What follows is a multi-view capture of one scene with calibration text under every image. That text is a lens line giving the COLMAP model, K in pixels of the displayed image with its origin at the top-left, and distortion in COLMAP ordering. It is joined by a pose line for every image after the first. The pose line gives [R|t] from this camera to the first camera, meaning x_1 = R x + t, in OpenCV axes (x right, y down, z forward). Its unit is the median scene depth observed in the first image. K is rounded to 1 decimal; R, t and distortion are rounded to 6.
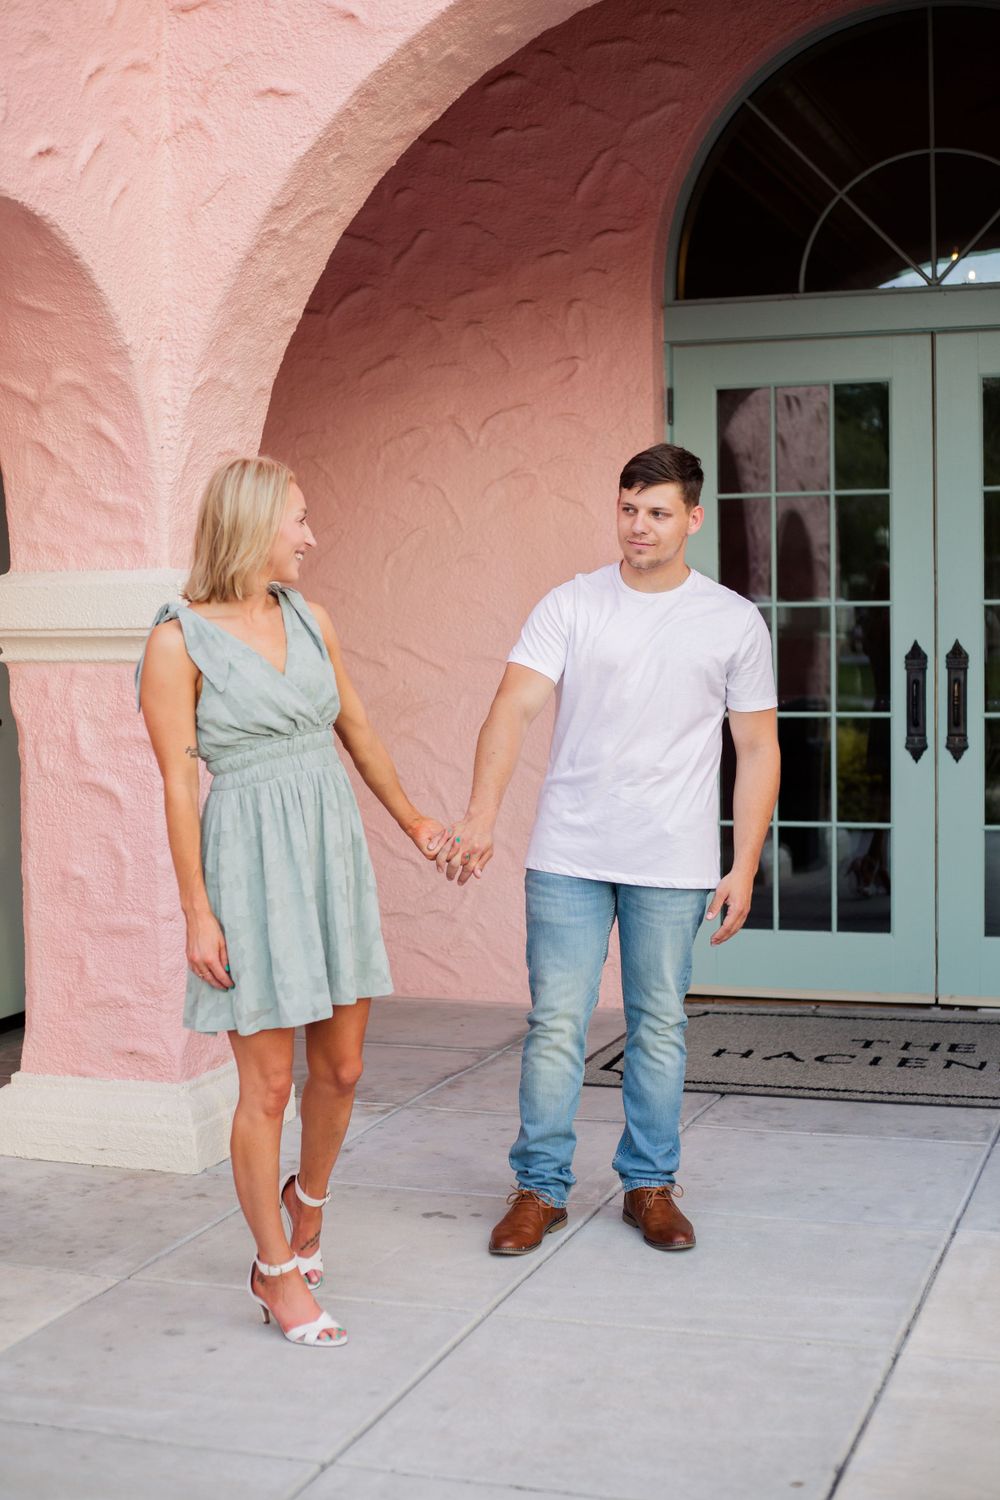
lens RADIAL K [[2079.9, 0, 498.7], [0, 2079.9, 748.3], [0, 0, 1]] dist [-0.110501, 0.000000]
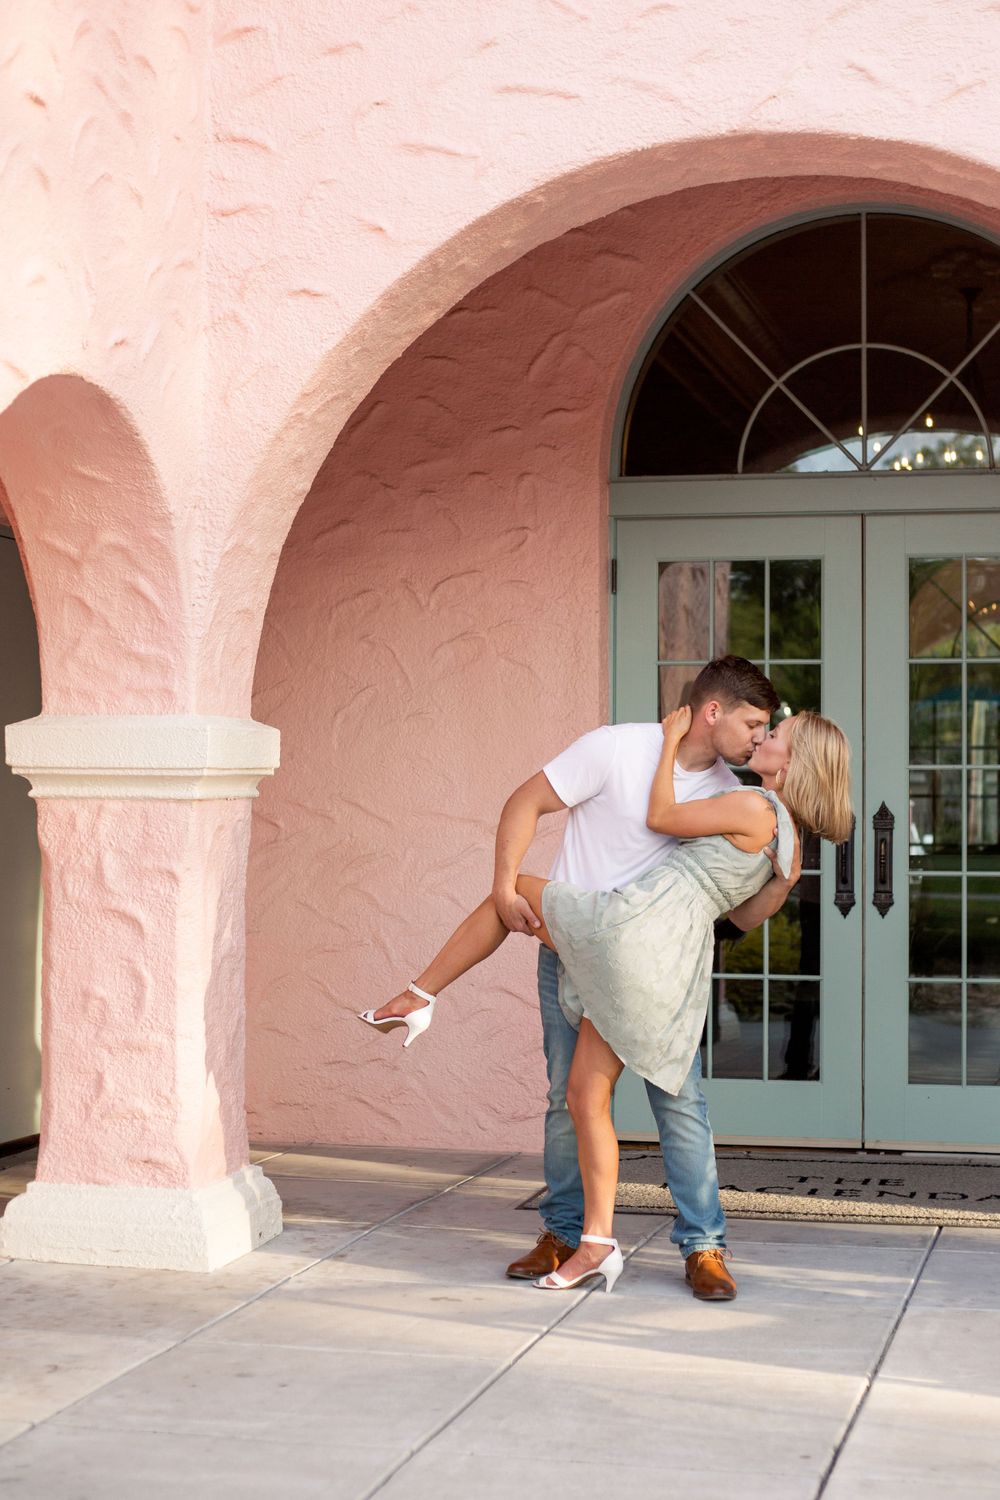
lens RADIAL K [[2491.5, 0, 501.0], [0, 2491.5, 752.3], [0, 0, 1]] dist [-0.114154, 0.000000]
pose [[0.995411, 0.021521, 0.093237, -0.114358], [-0.013540, 0.996254, -0.085403, 0.041242], [-0.094726, 0.083749, 0.991974, -0.305139]]
